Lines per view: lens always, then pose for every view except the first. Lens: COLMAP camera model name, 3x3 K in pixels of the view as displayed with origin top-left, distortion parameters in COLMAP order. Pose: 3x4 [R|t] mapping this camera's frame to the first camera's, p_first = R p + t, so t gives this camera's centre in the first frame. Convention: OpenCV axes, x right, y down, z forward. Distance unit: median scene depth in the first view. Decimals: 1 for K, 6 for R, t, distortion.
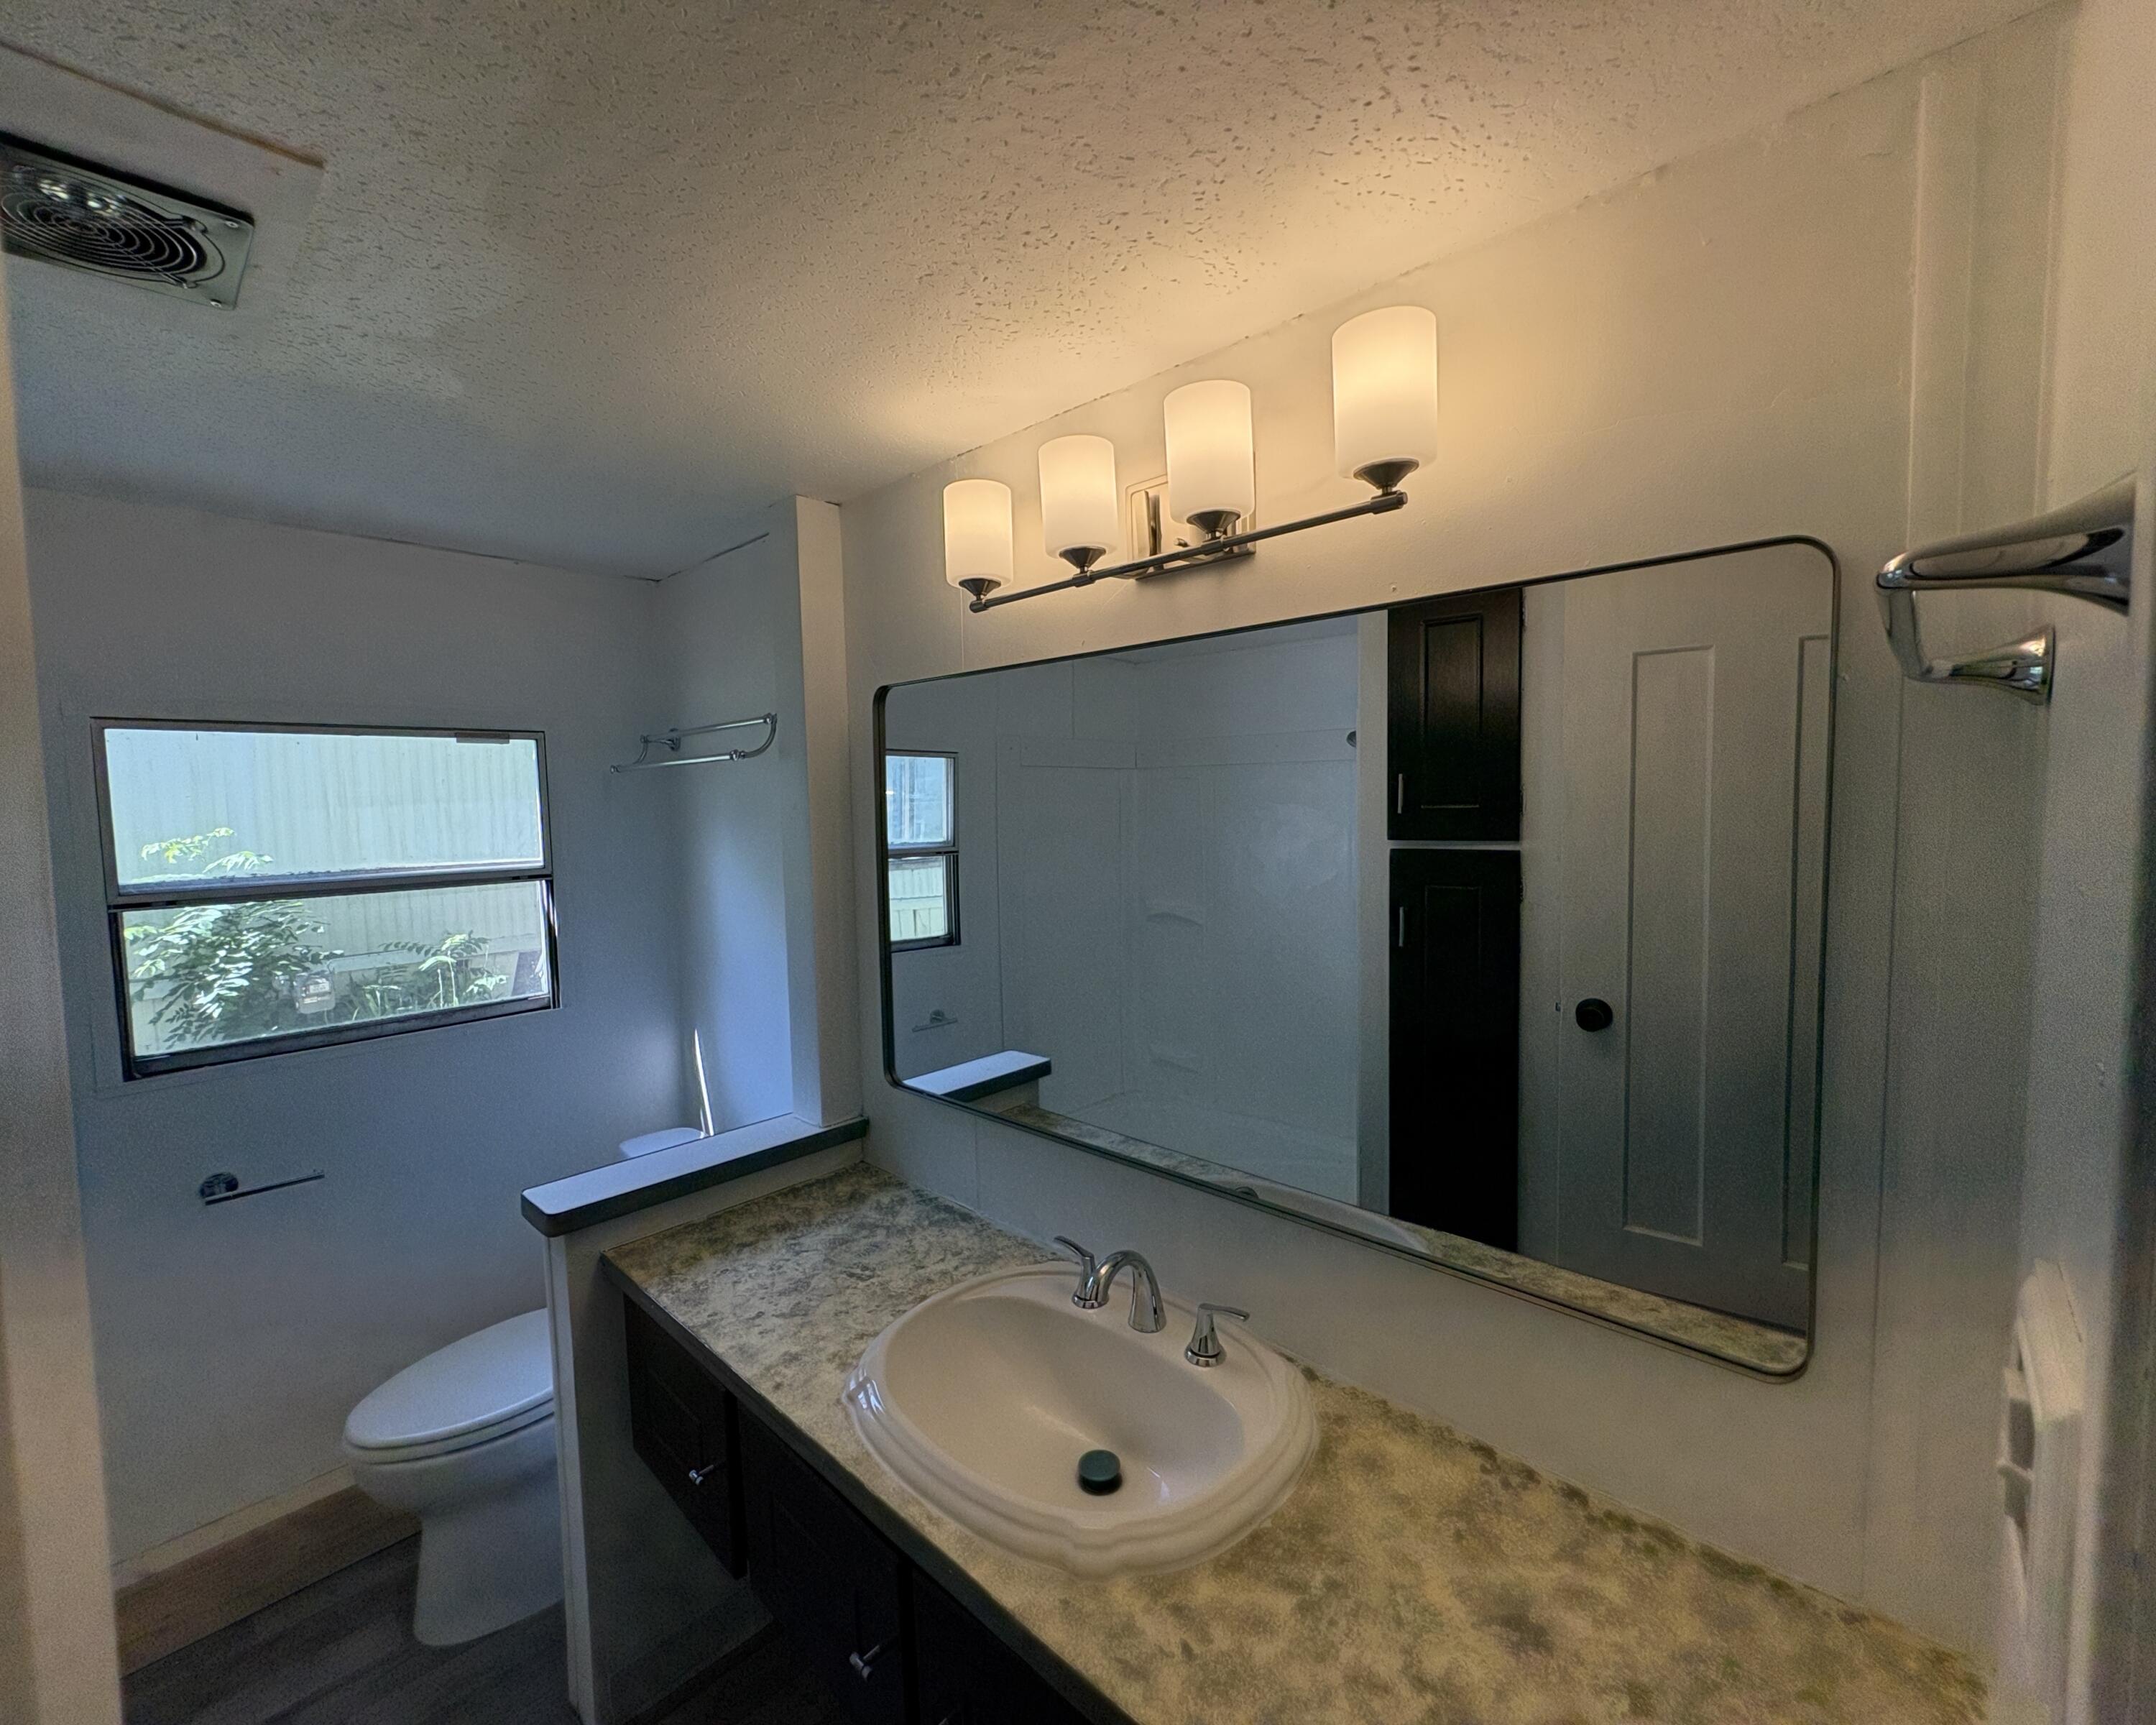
lens RADIAL K [[919.0, 0, 1074.6], [0, 919.0, 857.9], [0, 0, 1]] dist [-0.002397, 0.001428]
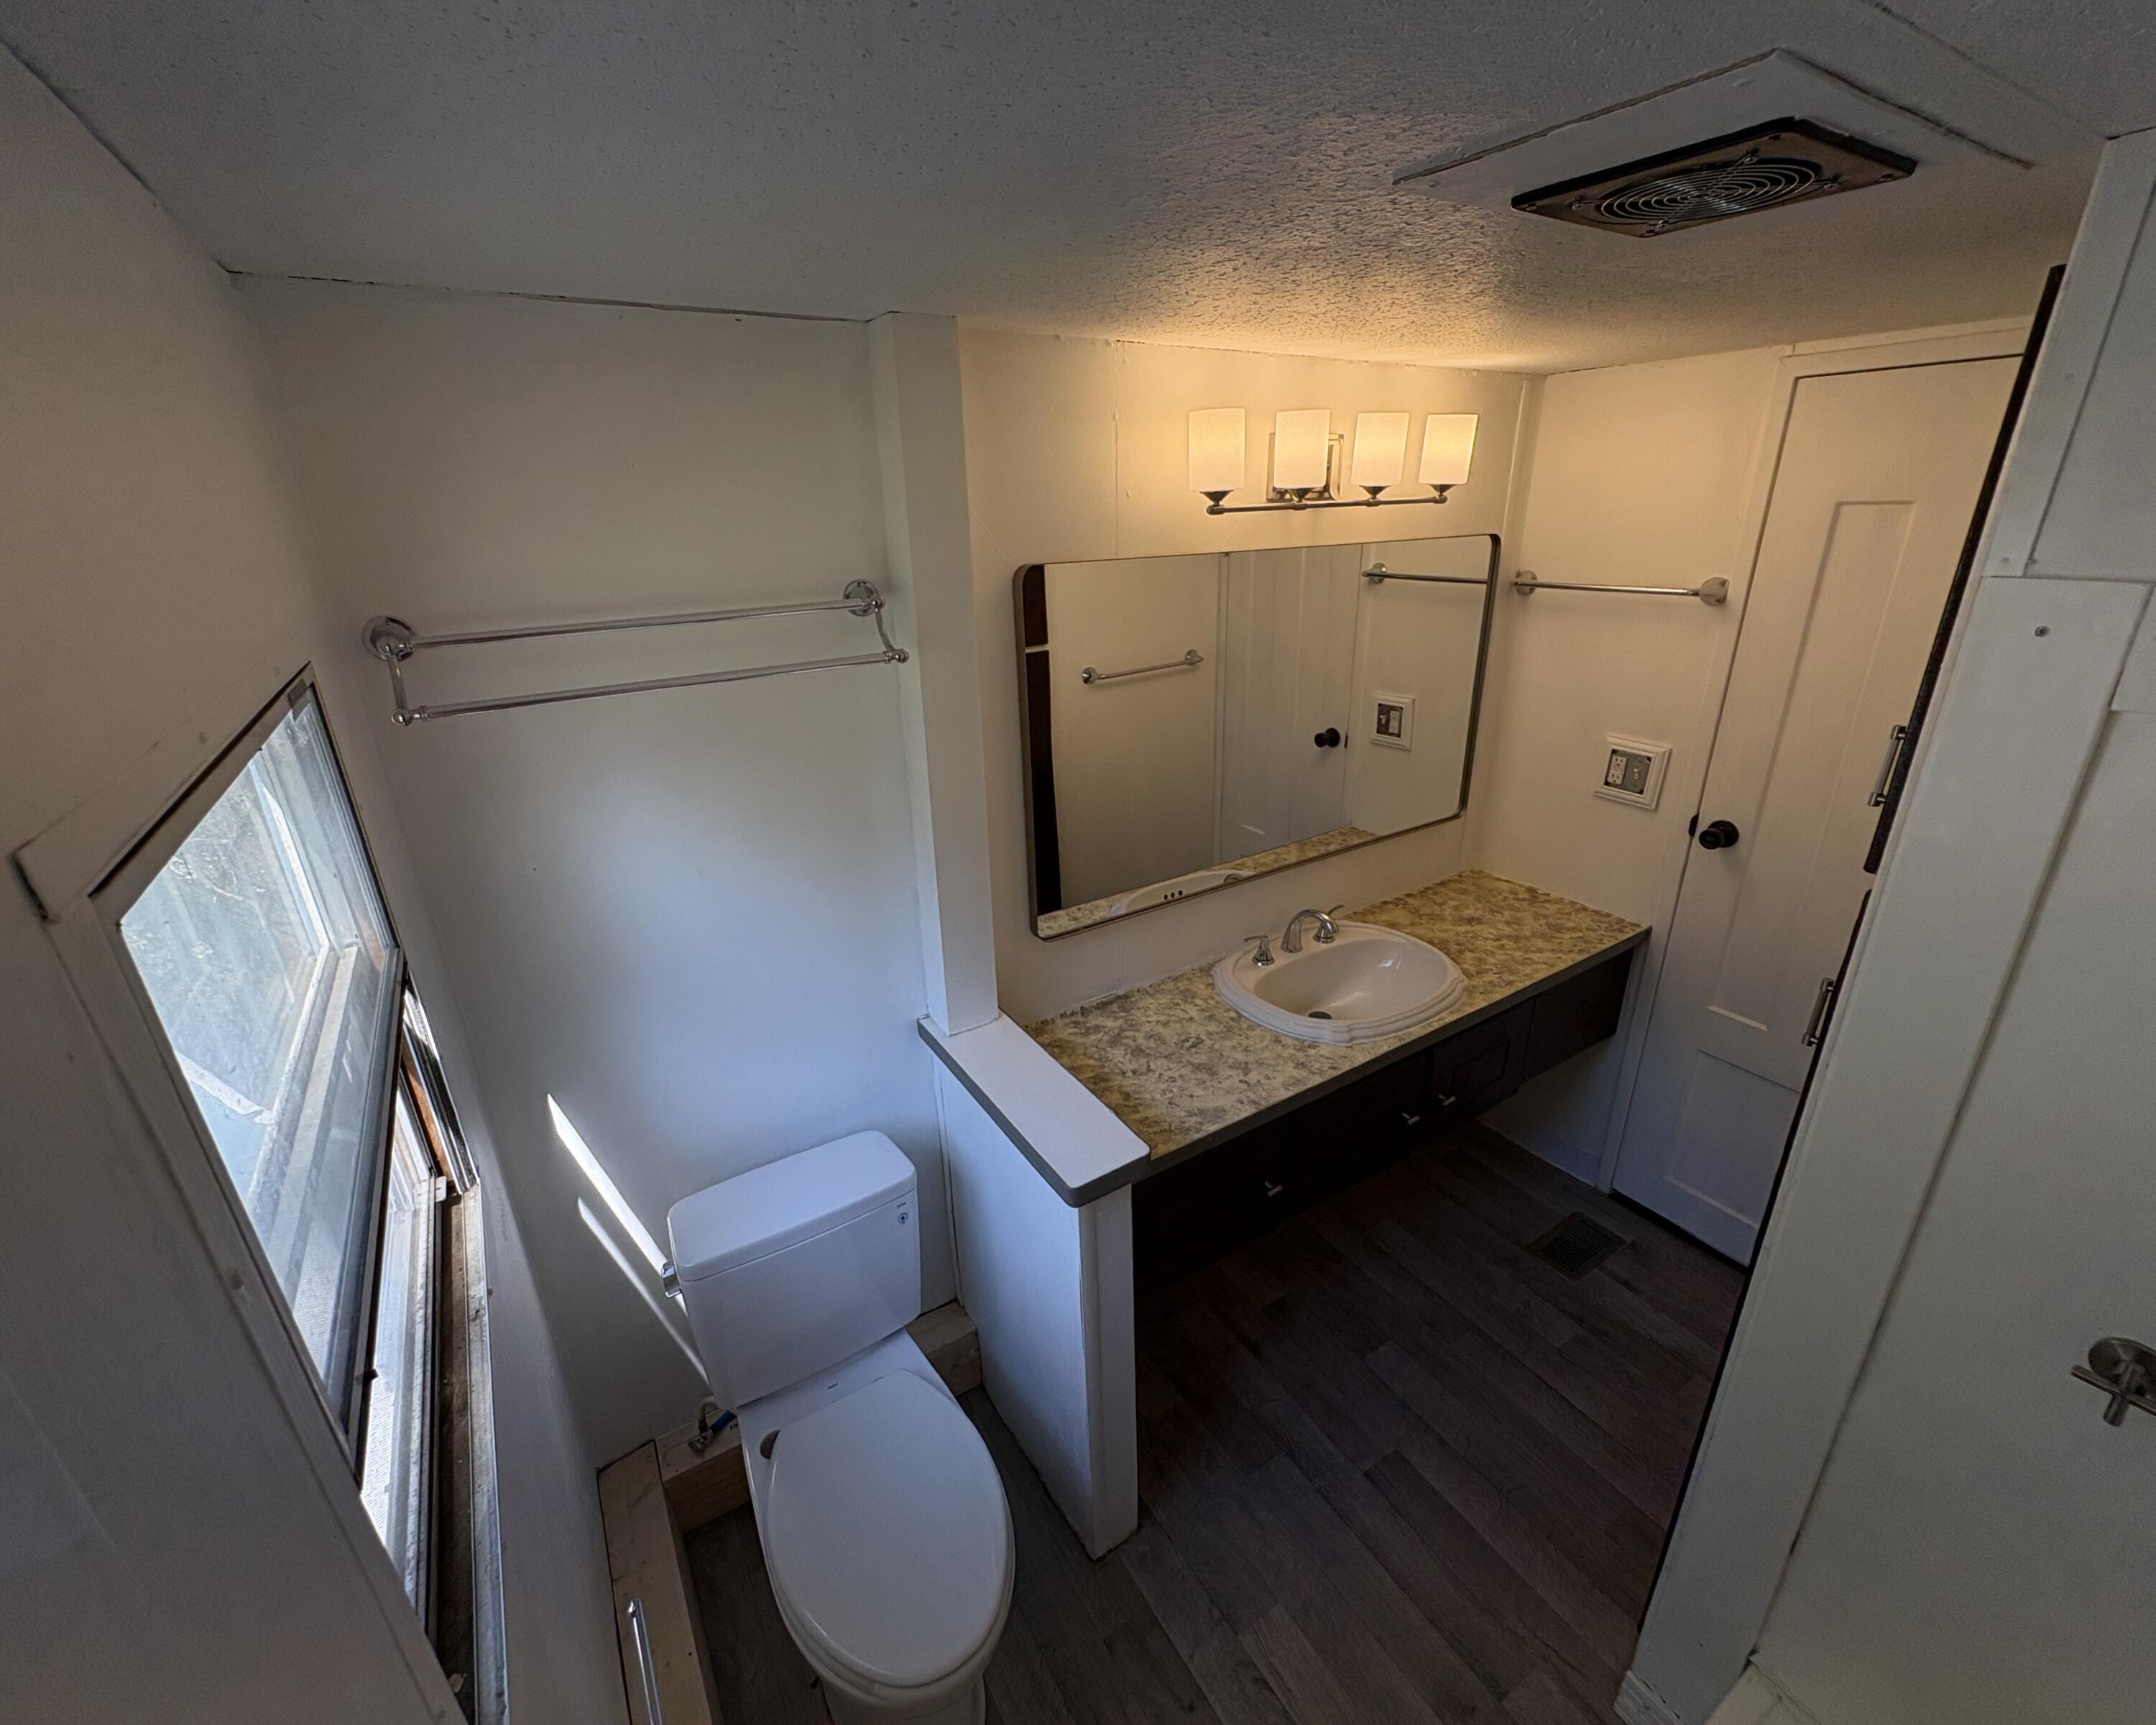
lens RADIAL K [[919.0, 0, 1080.4], [0, 919.0, 859.2], [0, 0, 1]] dist [-0.002397, 0.001428]
pose [[0.247544, -0.339347, 0.907505, -1.268411], [0.083546, 0.940644, 0.328950, -0.222960], [-0.965268, -0.005611, 0.261202, 0.745489]]
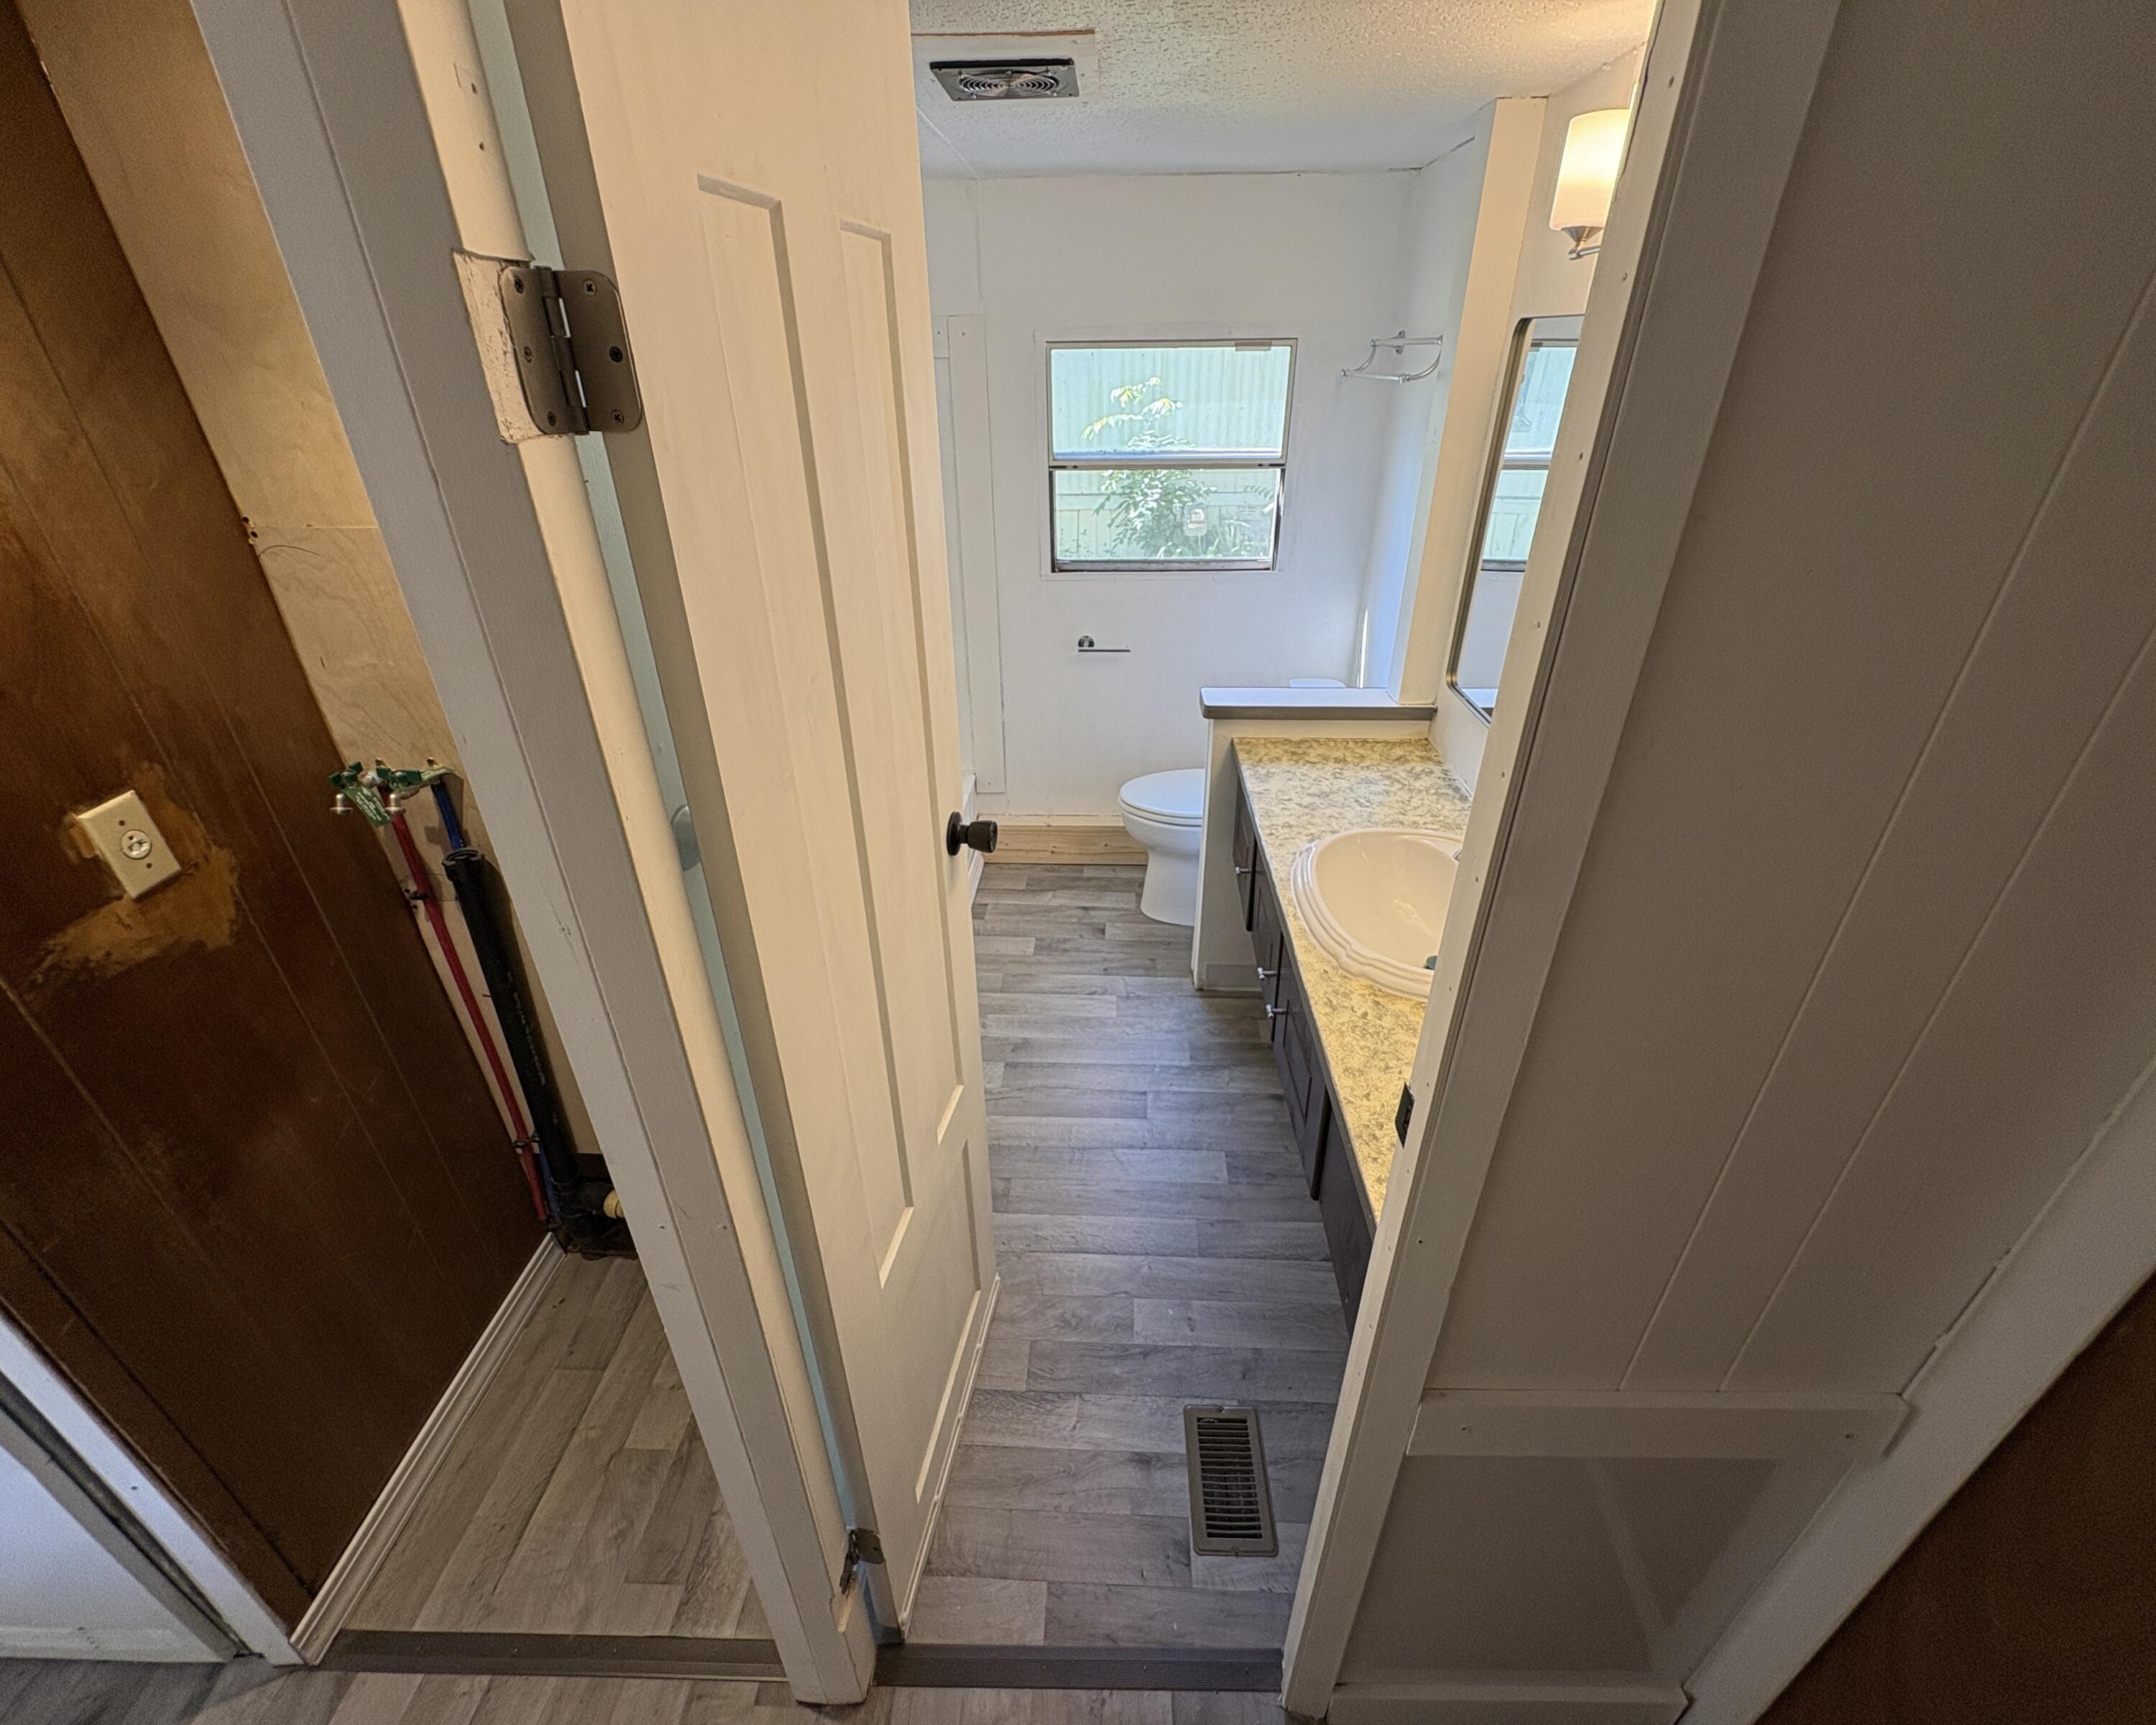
lens RADIAL K [[919.0, 0, 1074.8], [0, 919.0, 856.3], [0, 0, 1]] dist [-0.002397, 0.001428]
pose [[0.658012, 0.378956, -0.650702, 0.402633], [-0.053327, 0.885419, 0.461724, -0.104540], [0.751117, -0.269120, 0.602825, -0.211829]]
